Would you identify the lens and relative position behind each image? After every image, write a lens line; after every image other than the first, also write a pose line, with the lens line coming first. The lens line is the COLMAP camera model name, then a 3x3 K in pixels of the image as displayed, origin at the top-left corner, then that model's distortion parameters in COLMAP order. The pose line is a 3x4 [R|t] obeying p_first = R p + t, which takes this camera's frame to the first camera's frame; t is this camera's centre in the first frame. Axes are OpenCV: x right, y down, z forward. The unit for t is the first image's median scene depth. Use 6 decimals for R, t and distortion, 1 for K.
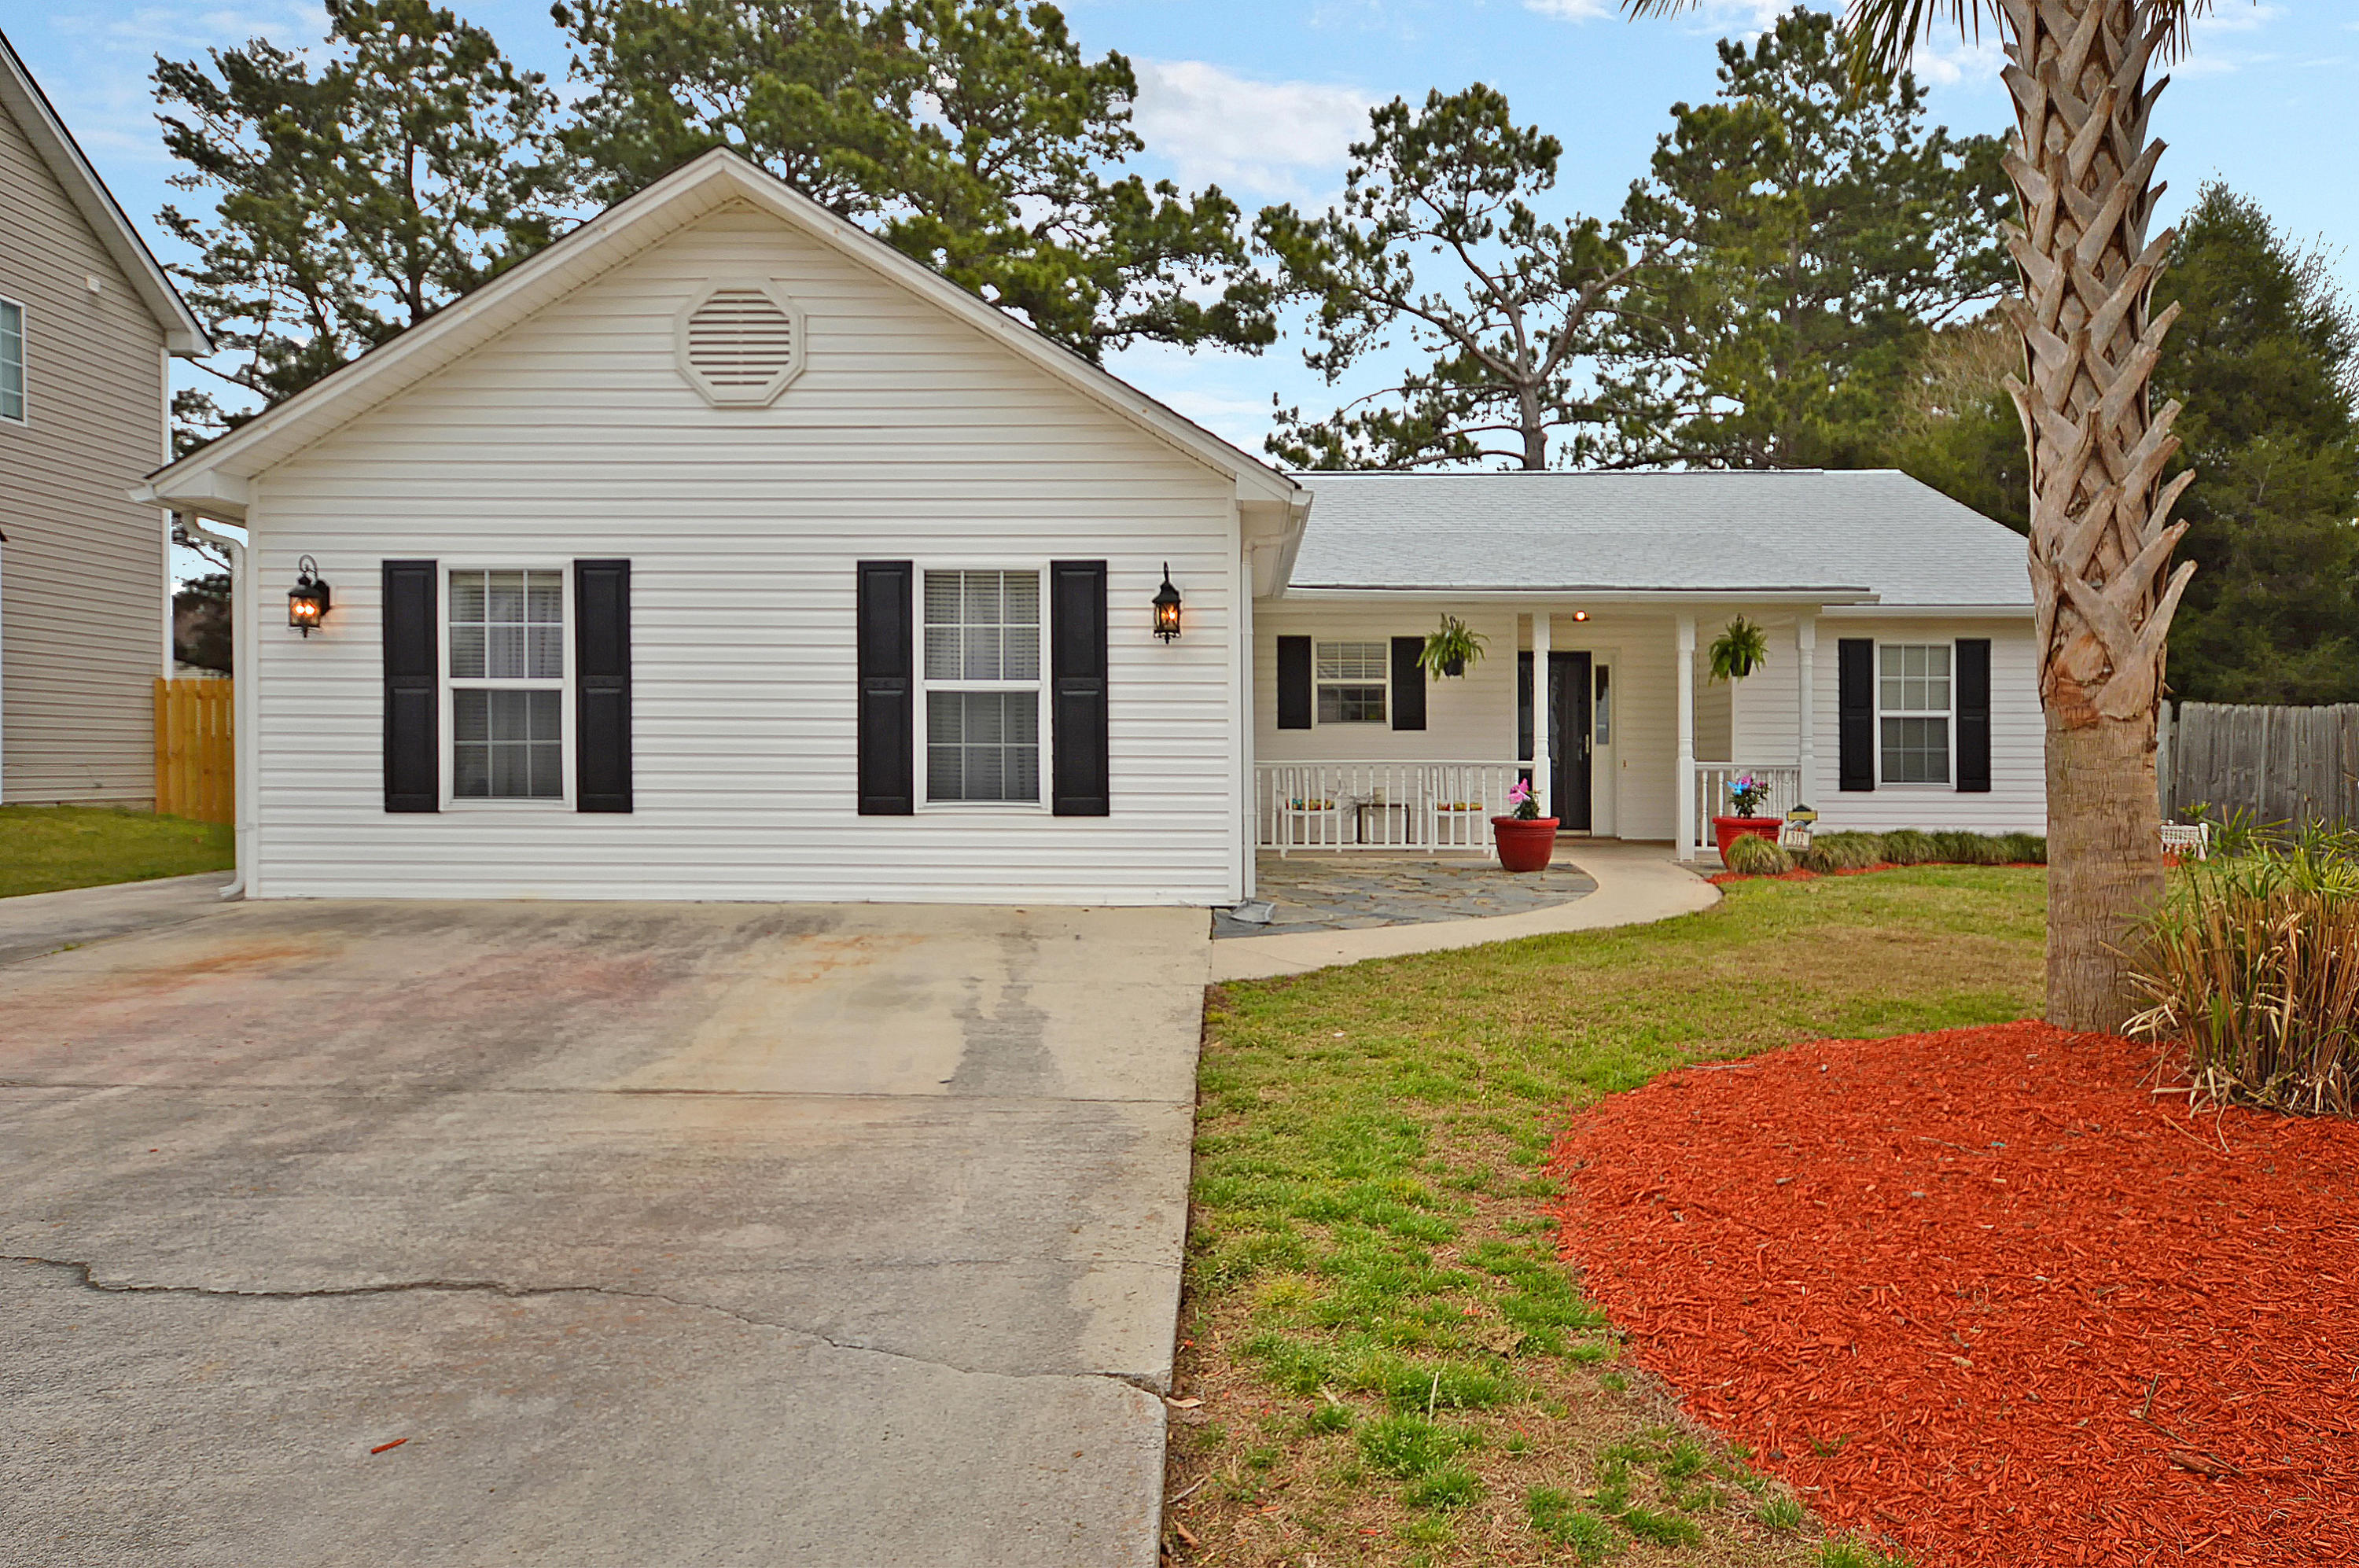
lens RADIAL K [[1587.4, 0, 1186.1], [0, 1587.4, 770.3], [0, 0, 1]] dist [0.009615, 0.010778]
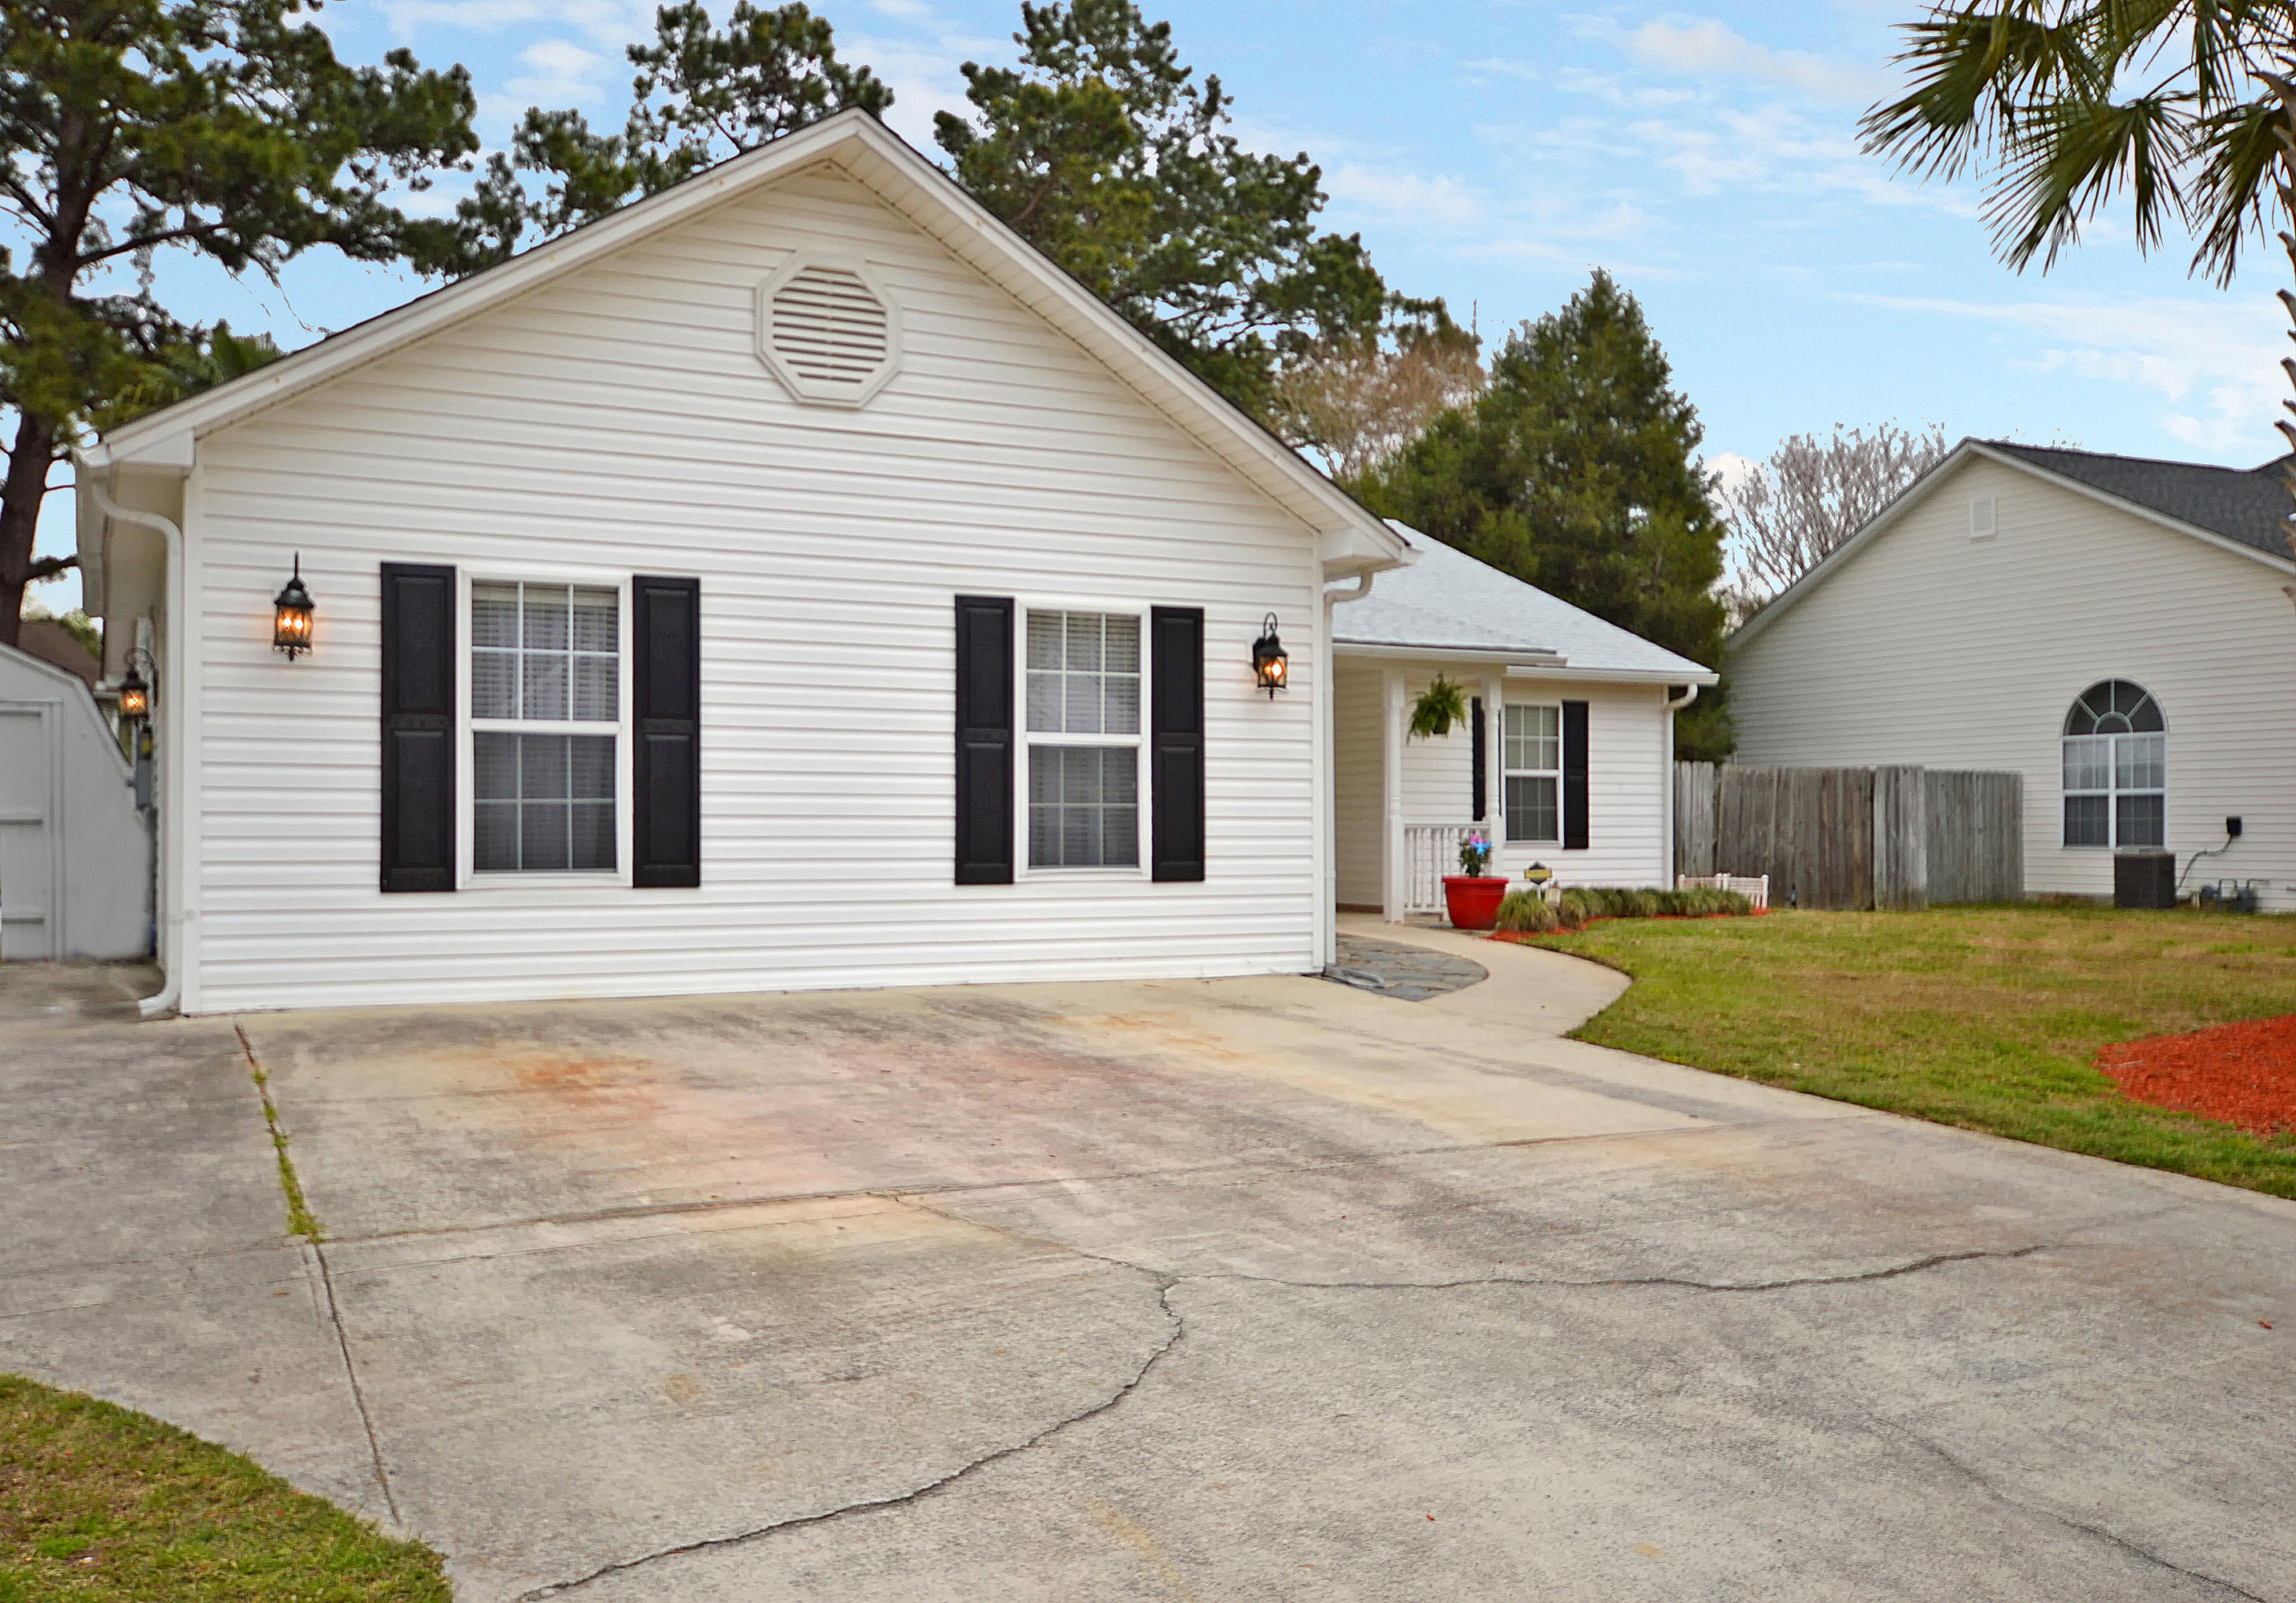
lens RADIAL K [[1997.0, 0, 1143.8], [0, 1997.0, 810.7], [0, 0, 1]] dist [0.028521, 0.008016]
pose [[0.881203, -0.000095, 0.472738, -0.635127], [0.004646, 0.999953, -0.008460, -0.003067], [-0.472716, 0.009652, 0.881162, -0.017551]]
